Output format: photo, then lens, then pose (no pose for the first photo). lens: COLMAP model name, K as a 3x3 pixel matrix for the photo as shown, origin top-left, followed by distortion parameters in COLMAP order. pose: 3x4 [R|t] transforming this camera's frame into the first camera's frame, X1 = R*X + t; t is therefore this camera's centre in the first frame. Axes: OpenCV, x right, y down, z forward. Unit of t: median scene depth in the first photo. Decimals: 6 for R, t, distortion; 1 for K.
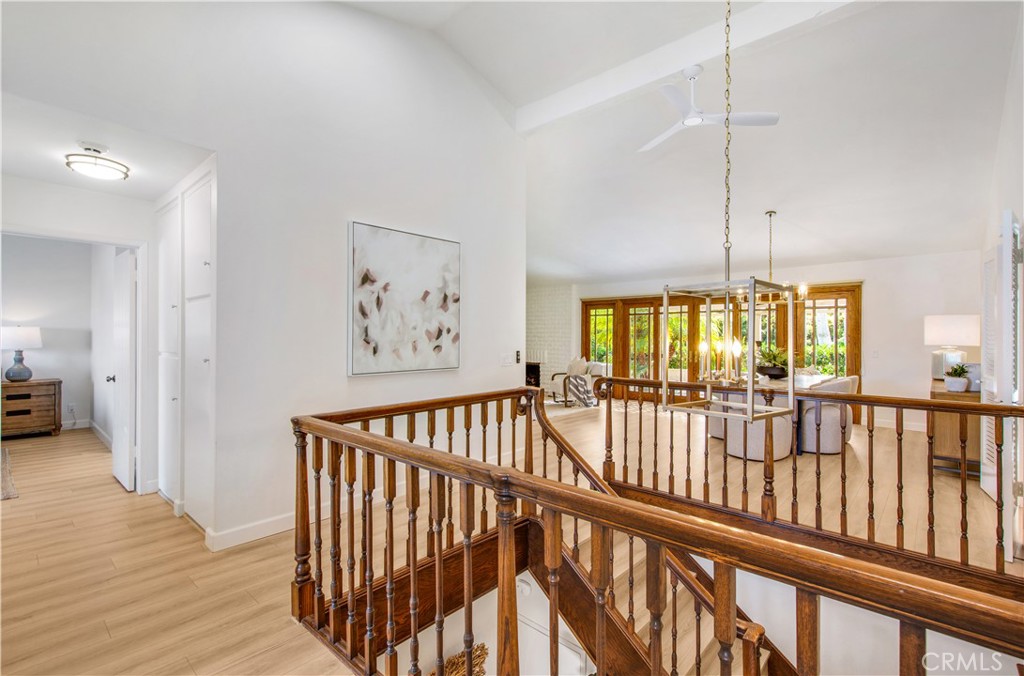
lens RADIAL K [[468.3, 0, 512.0], [0, 468.3, 338.0], [0, 0, 1]] dist [-0.001483, 0.000102]
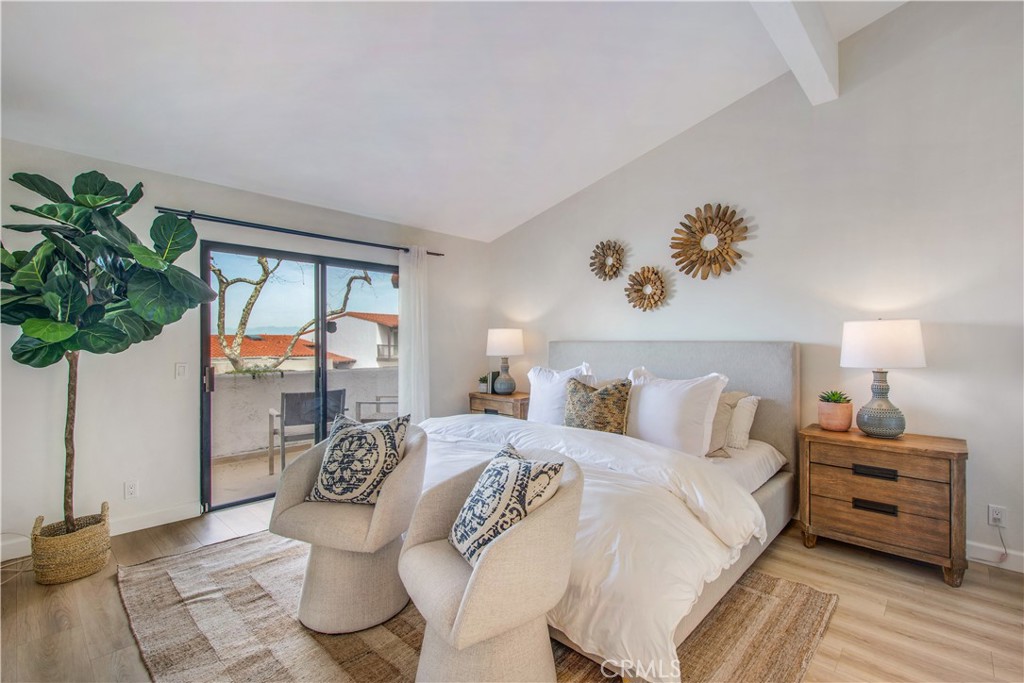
lens RADIAL K [[466.7, 0, 512.0], [0, 466.7, 341.5], [0, 0, 1]] dist [-0.001529, -0.000338]
pose [[-0.024880, -0.003240, -0.999685, -0.582109], [-0.001094, 0.999994, -0.003214, -0.001440], [0.999690, 0.001014, -0.024883, 0.650560]]
